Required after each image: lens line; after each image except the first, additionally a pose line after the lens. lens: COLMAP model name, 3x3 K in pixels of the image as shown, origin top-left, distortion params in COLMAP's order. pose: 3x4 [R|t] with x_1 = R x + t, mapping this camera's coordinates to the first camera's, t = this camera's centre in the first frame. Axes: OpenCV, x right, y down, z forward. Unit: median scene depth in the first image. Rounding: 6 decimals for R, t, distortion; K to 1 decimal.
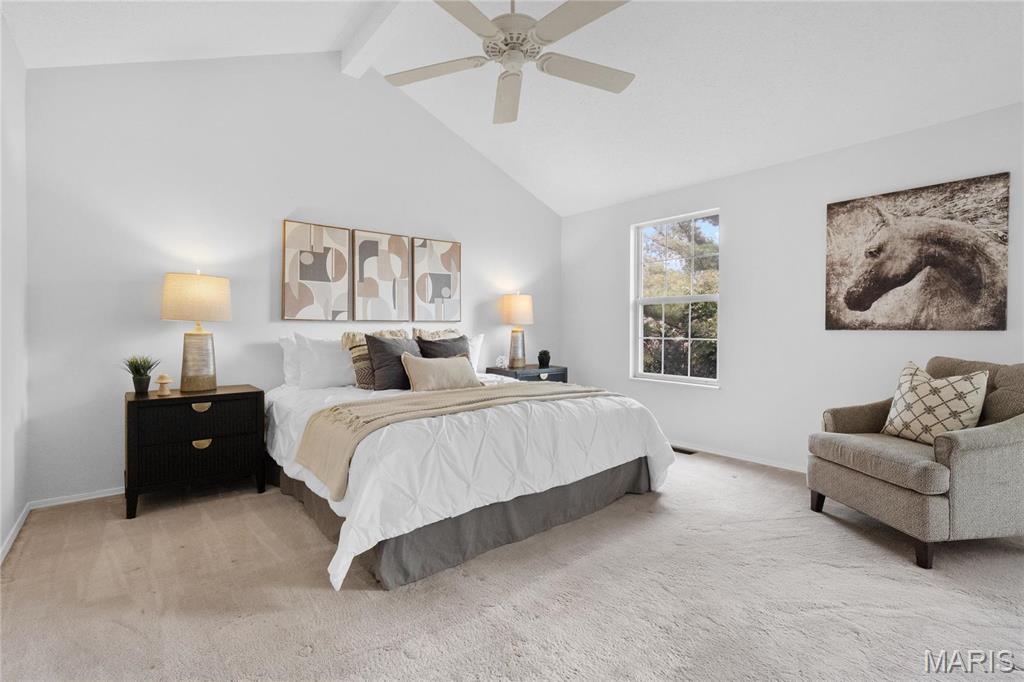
lens RADIAL K [[483.1, 0, 520.0], [0, 483.1, 333.6], [0, 0, 1]] dist [-0.005070, -0.003683]
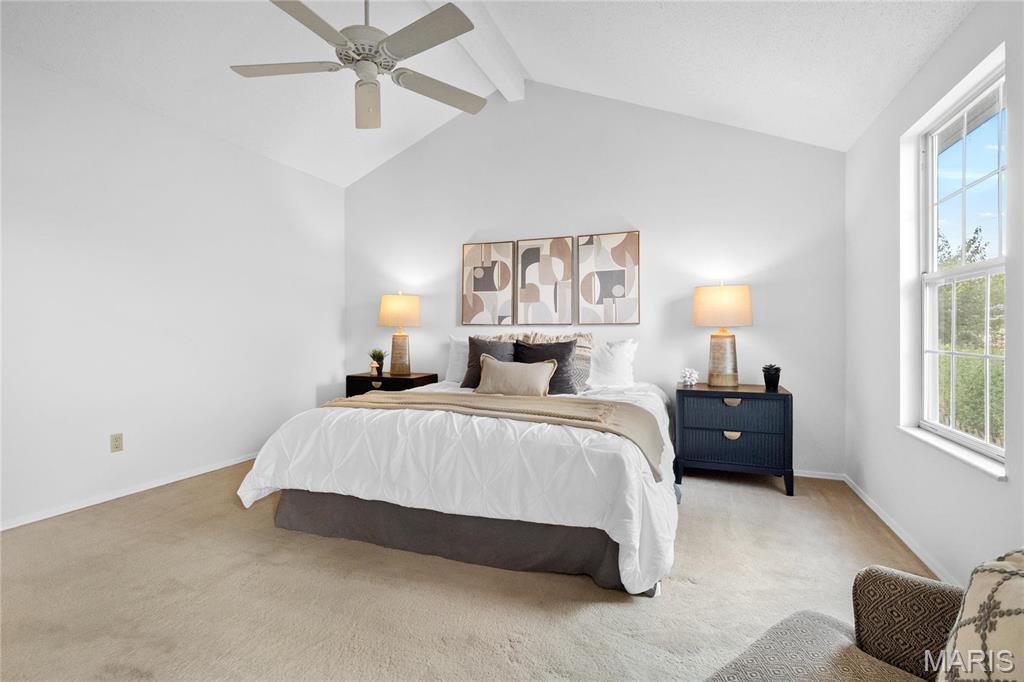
lens RADIAL K [[483.1, 0, 517.3], [0, 483.1, 345.5], [0, 0, 1]] dist [-0.005070, -0.003683]
pose [[0.462640, 0.030238, -0.886031, 0.606379], [-0.010585, 0.999535, 0.028585, -0.010347], [0.886483, -0.003846, 0.462745, 0.479569]]
